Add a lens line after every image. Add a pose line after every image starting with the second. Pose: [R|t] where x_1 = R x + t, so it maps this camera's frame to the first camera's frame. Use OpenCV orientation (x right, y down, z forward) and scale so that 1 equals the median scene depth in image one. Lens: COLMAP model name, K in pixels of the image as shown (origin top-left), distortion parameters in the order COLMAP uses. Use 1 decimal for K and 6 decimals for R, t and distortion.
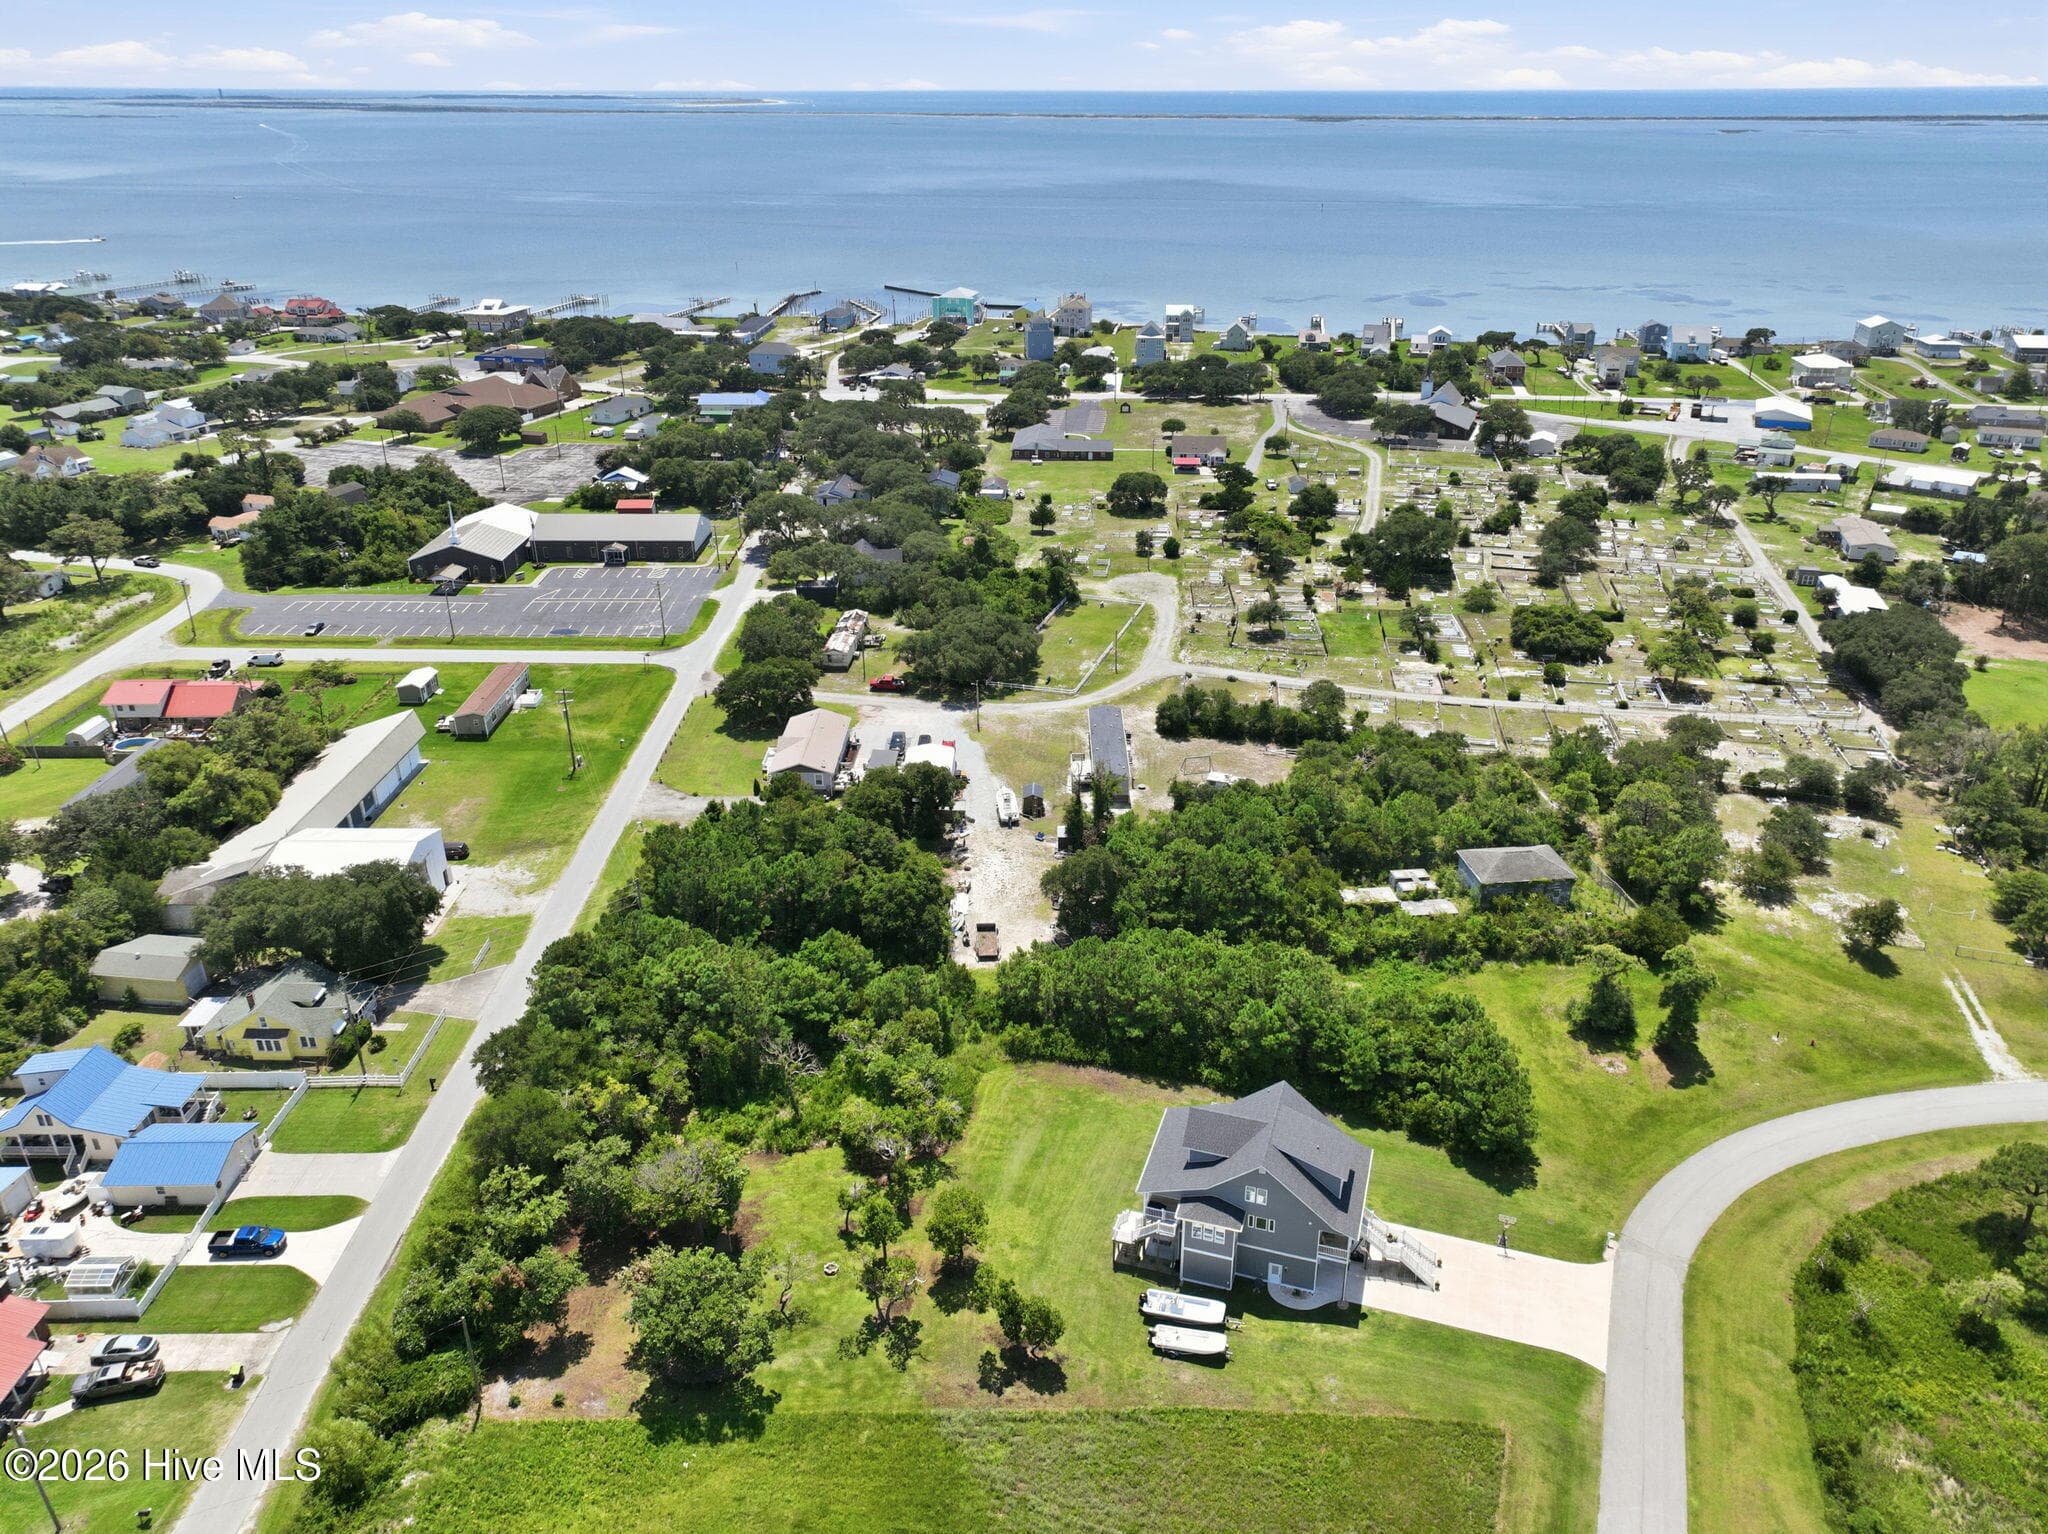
lens RADIAL K [[1427.4, 0, 1040.8], [0, 1427.4, 760.0], [0, 0, 1]] dist [0.005832, 0.002178]
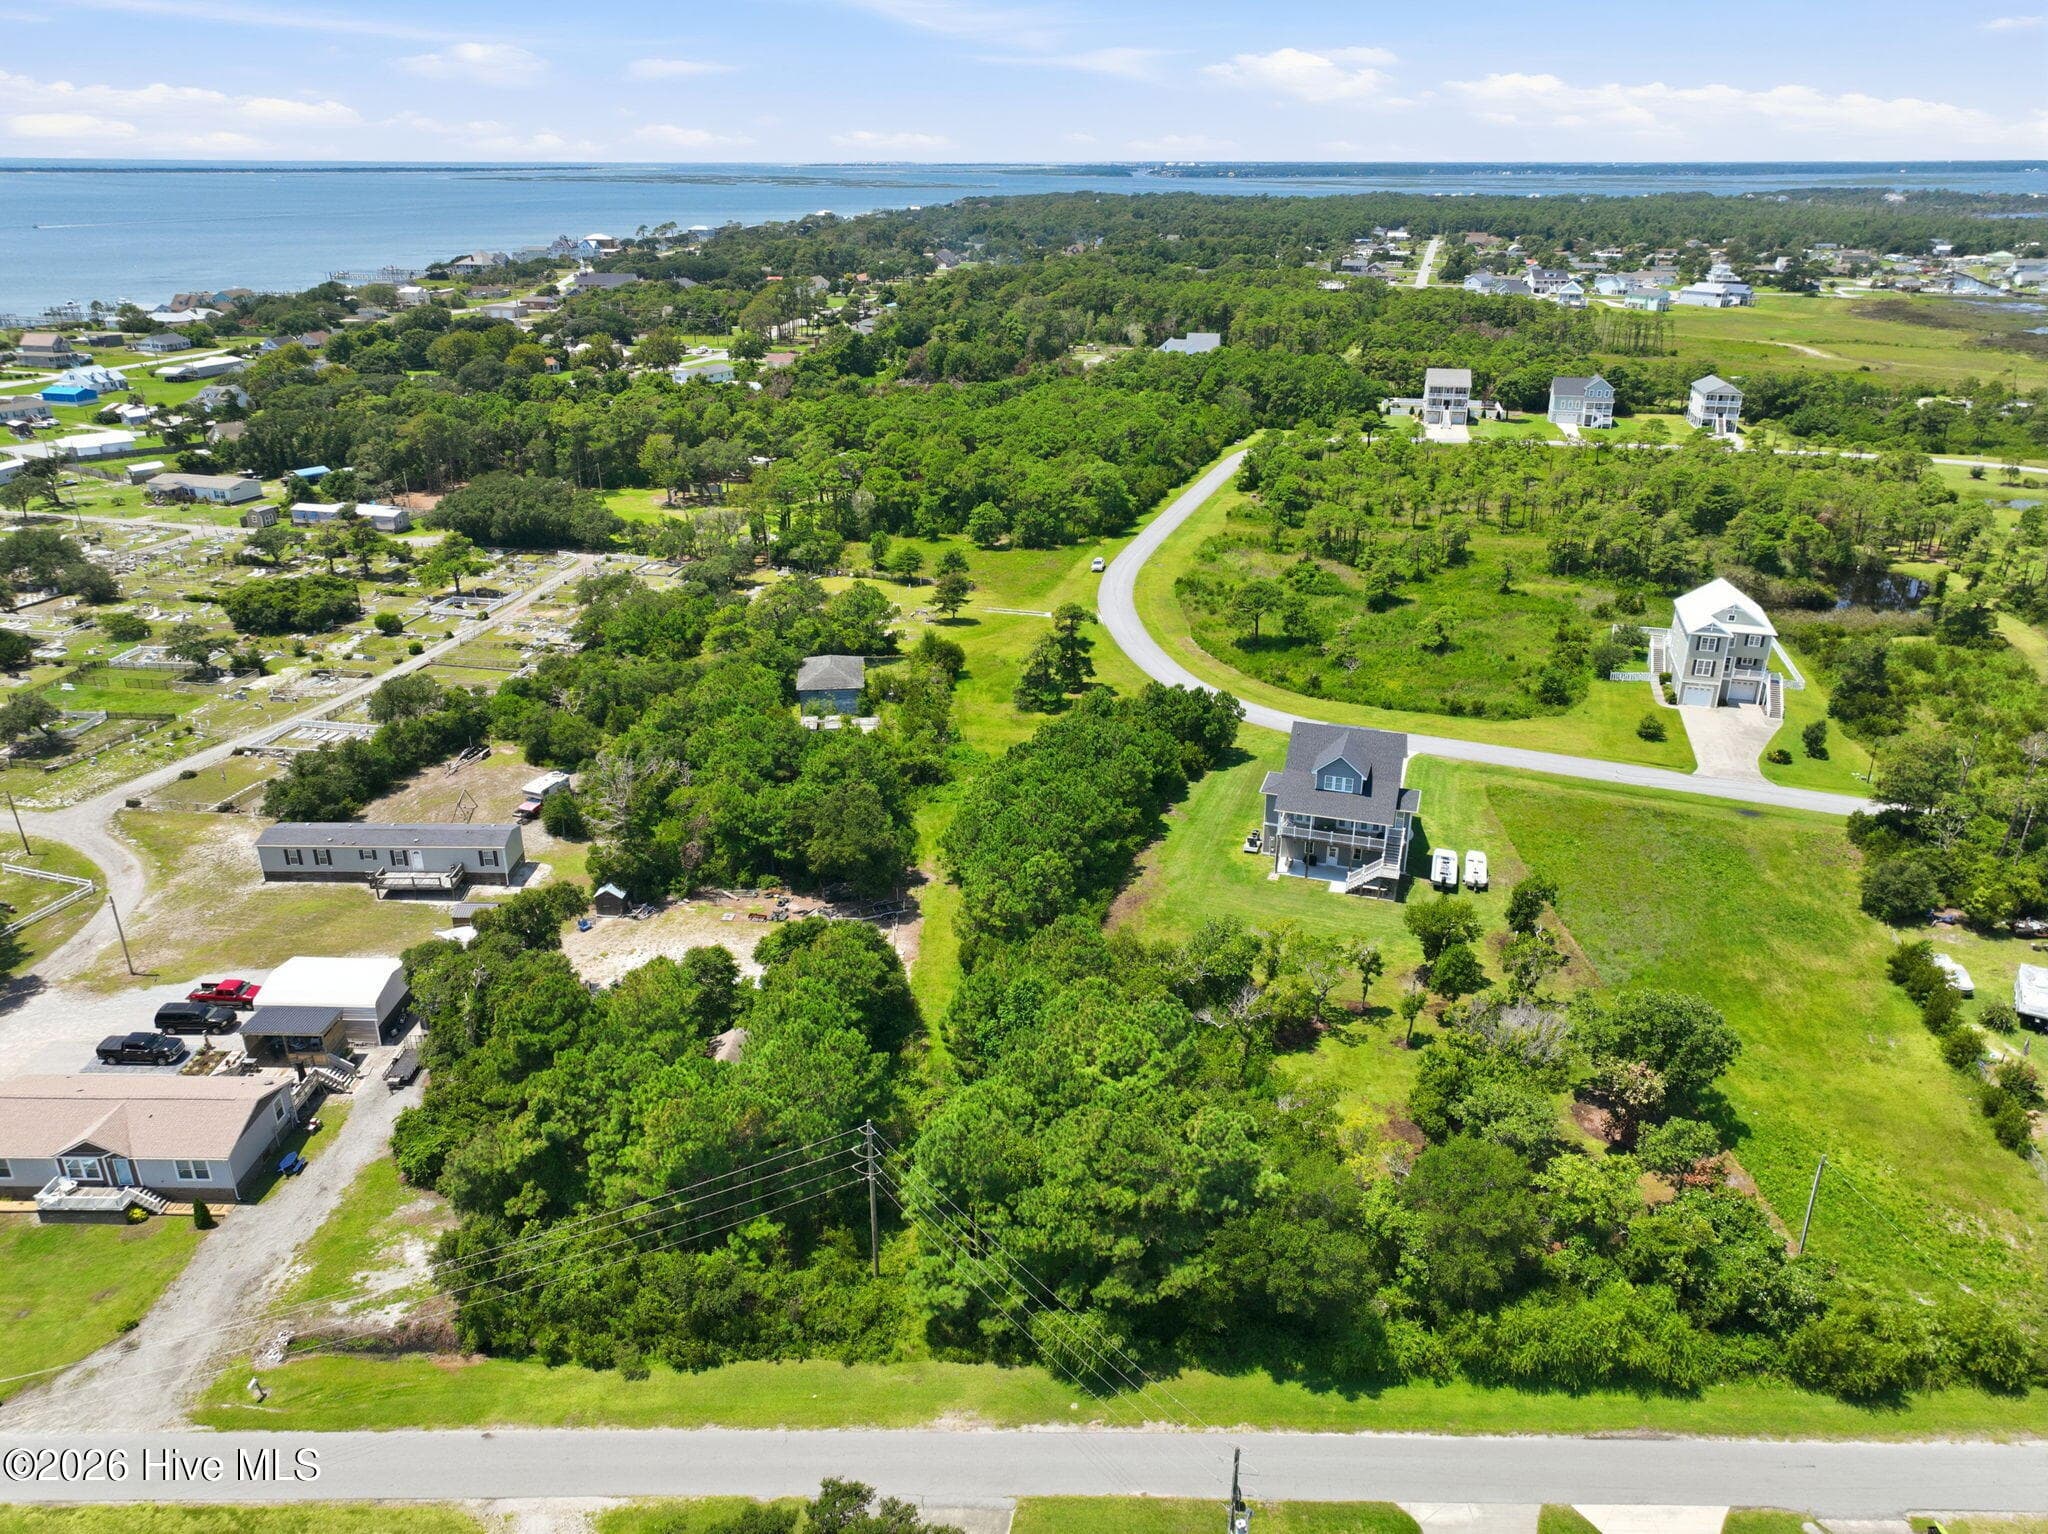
lens RADIAL K [[1430.0, 0, 1027.0], [0, 1430.0, 766.9], [0, 0, 1]] dist [-0.005981, 0.022556]
pose [[0.008170, -0.388644, 0.921352, -0.559953], [0.422336, 0.836513, 0.349112, -0.148780], [-0.906403, 0.386267, 0.170973, 0.610486]]
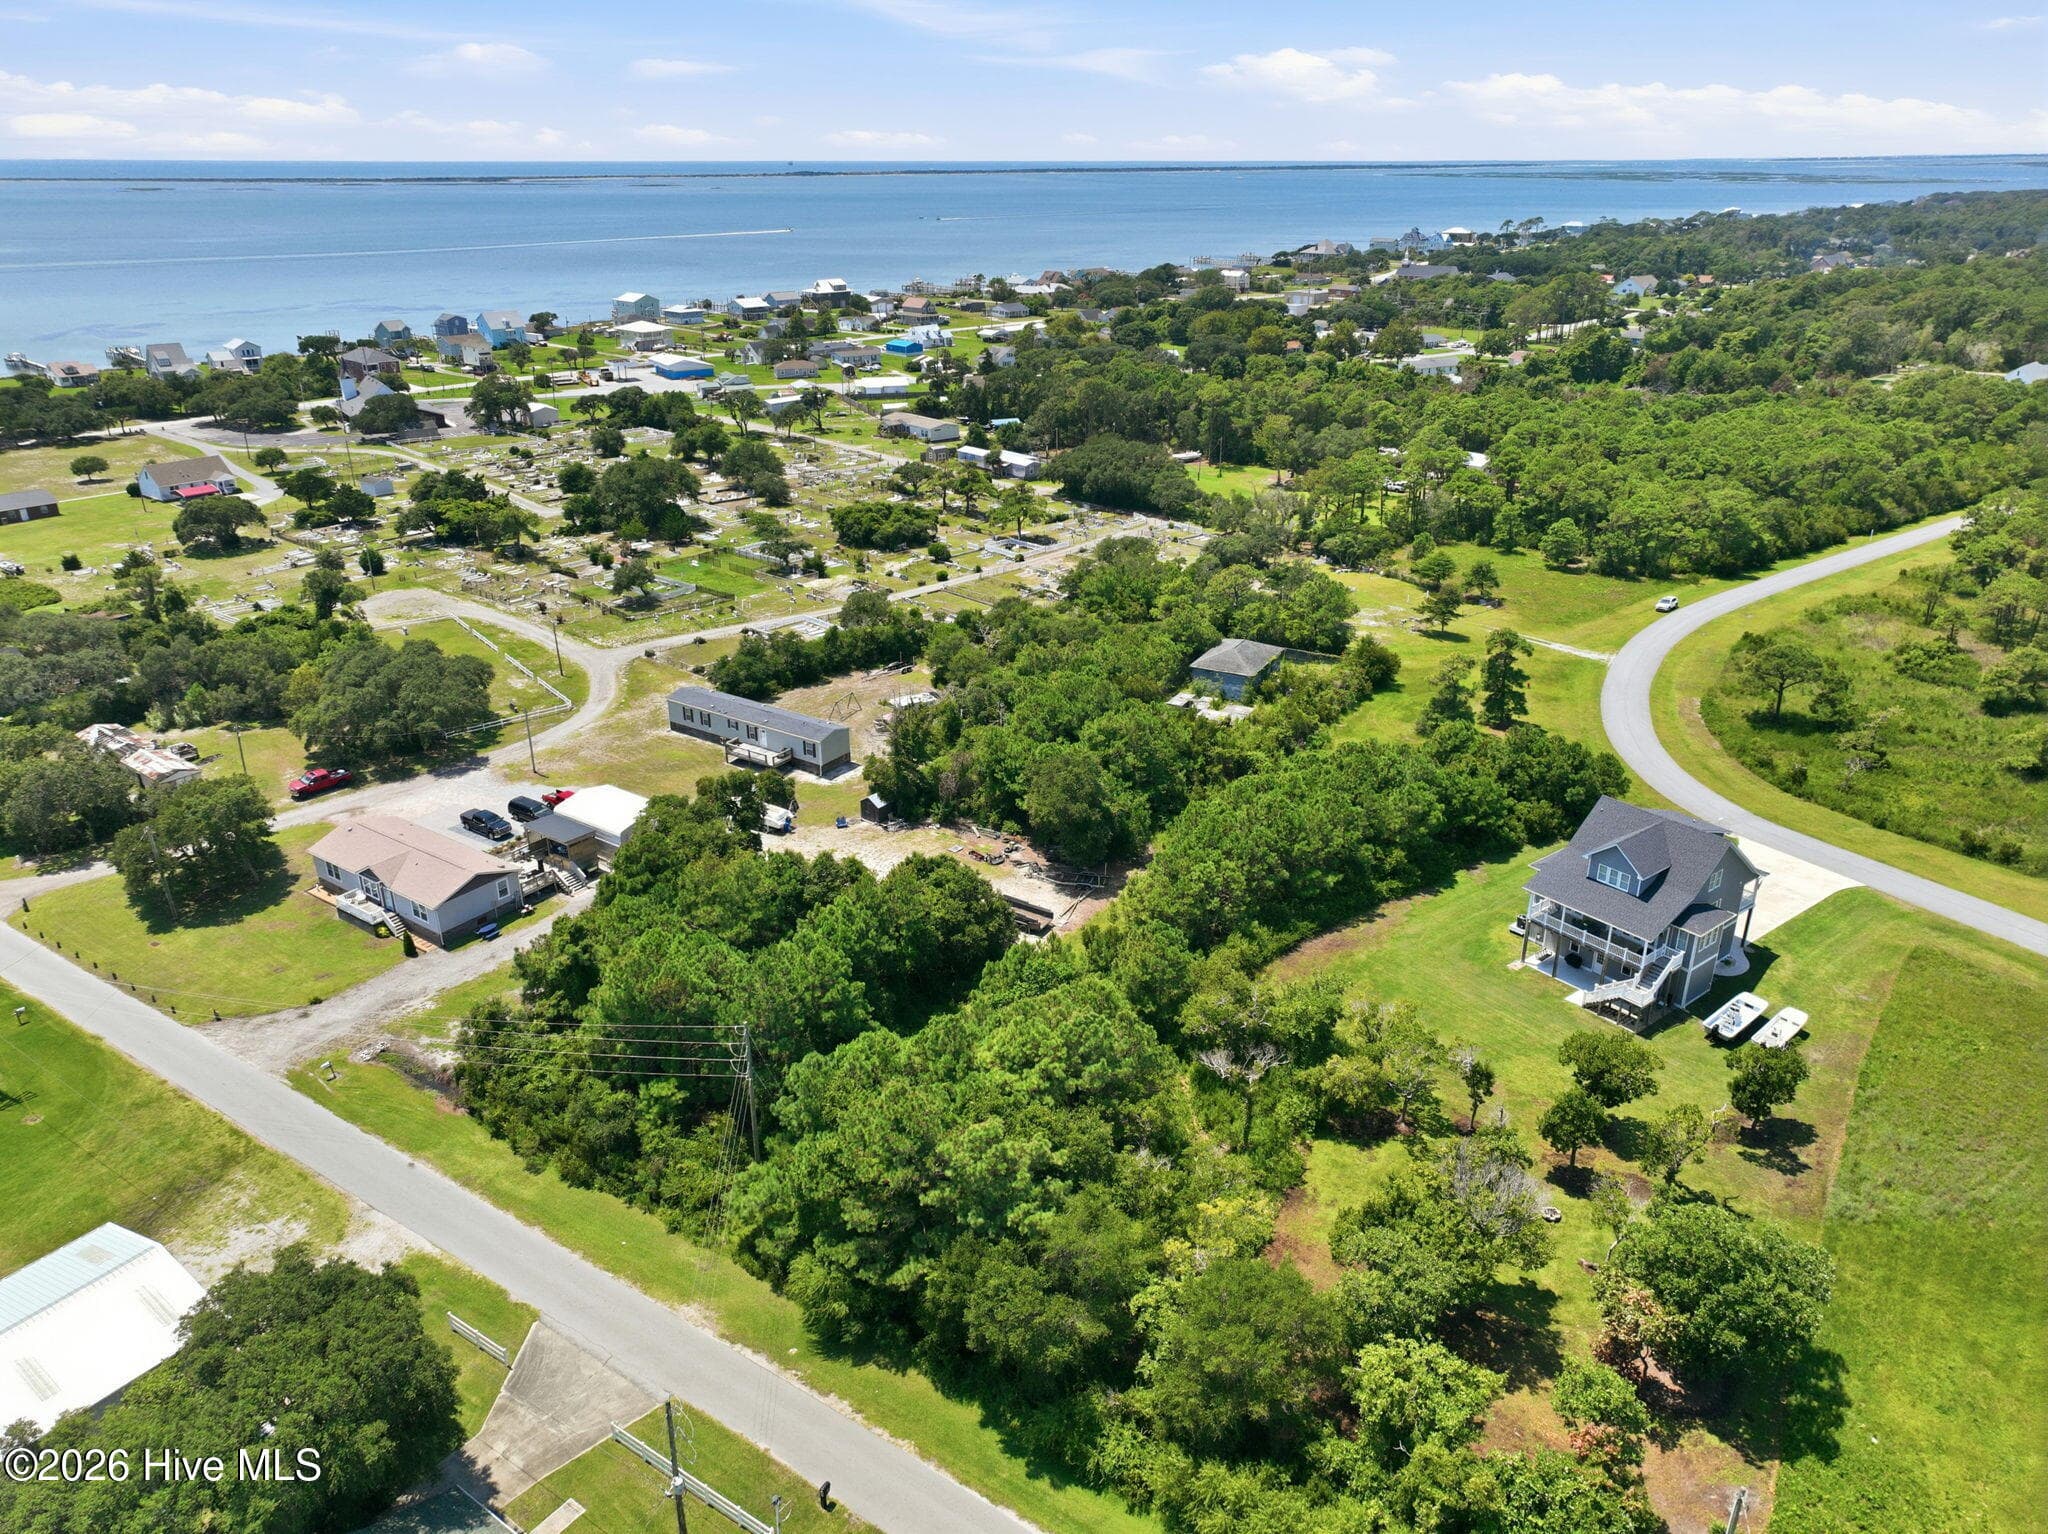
lens RADIAL K [[1430.0, 0, 1027.0], [0, 1430.0, 766.9], [0, 0, 1]] dist [-0.005981, 0.022556]
pose [[0.566331, -0.322825, 0.758323, -0.475898], [0.352019, 0.926694, 0.131608, -0.036716], [-0.745220, 0.192410, 0.638456, 0.401305]]
